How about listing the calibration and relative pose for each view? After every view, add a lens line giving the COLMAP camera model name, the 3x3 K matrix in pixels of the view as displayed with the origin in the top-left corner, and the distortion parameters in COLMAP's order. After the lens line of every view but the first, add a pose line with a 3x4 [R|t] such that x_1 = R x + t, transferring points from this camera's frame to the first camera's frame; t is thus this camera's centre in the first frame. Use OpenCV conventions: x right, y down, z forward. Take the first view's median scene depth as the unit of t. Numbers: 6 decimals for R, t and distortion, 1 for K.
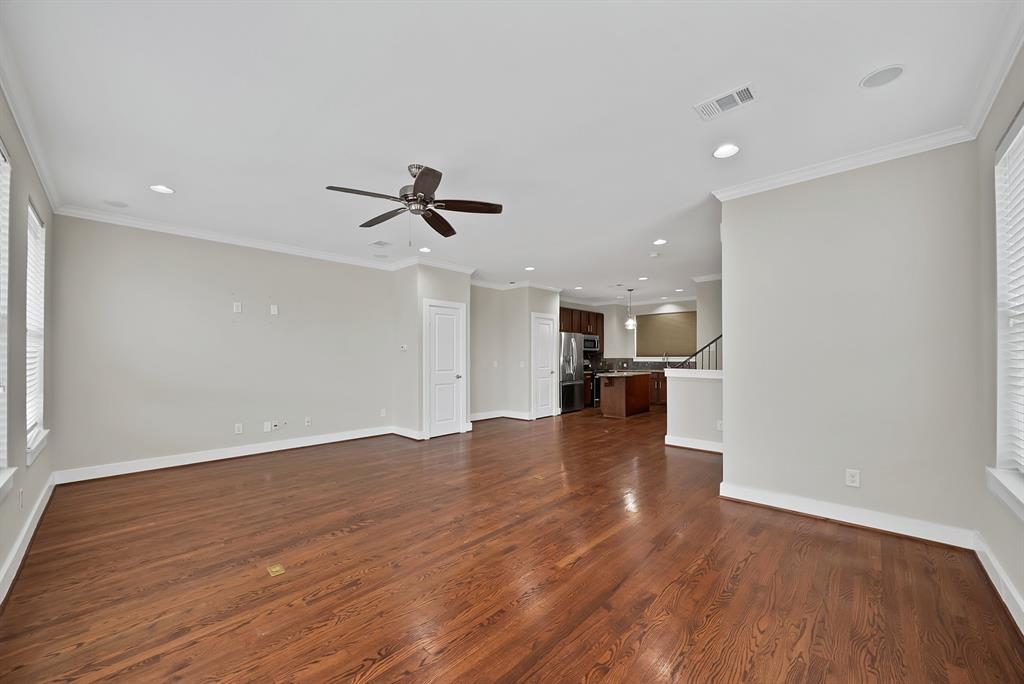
lens RADIAL K [[379.2, 0, 499.6], [0, 379.2, 355.8], [0, 0, 1]] dist [0.000161, 0.000099]
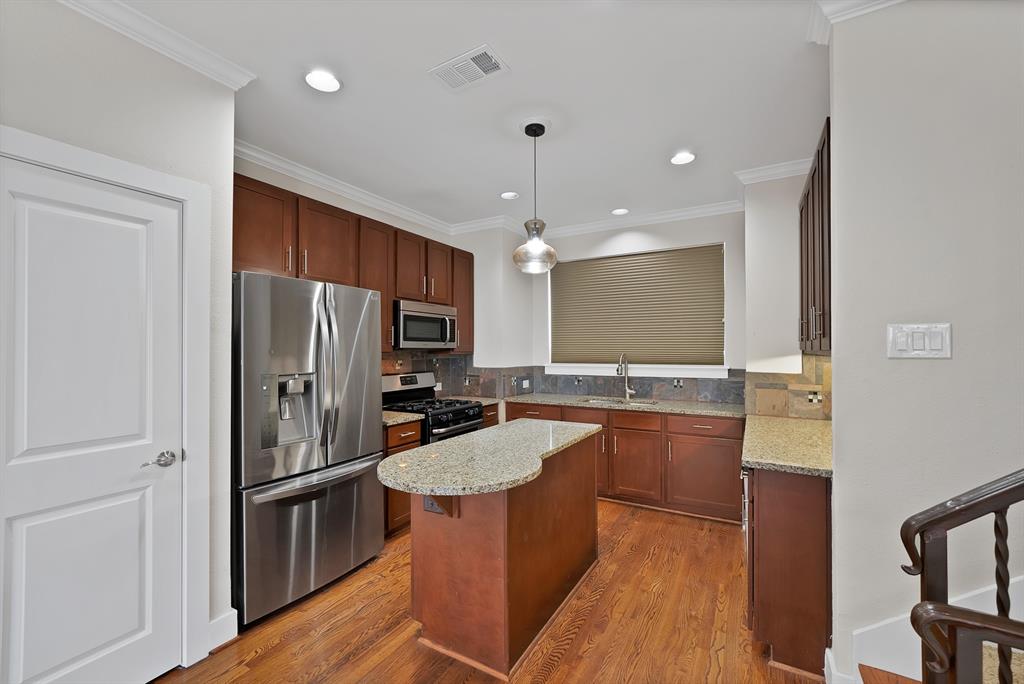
lens RADIAL K [[421.5, 0, 507.5], [0, 421.5, 346.2], [0, 0, 1]] dist [-0.010478, 0.000225]
pose [[0.969026, 0.001928, 0.246953, 0.219147], [0.000260, 0.999961, -0.008828, -0.012503], [-0.246960, 0.008618, 0.968987, 0.621339]]
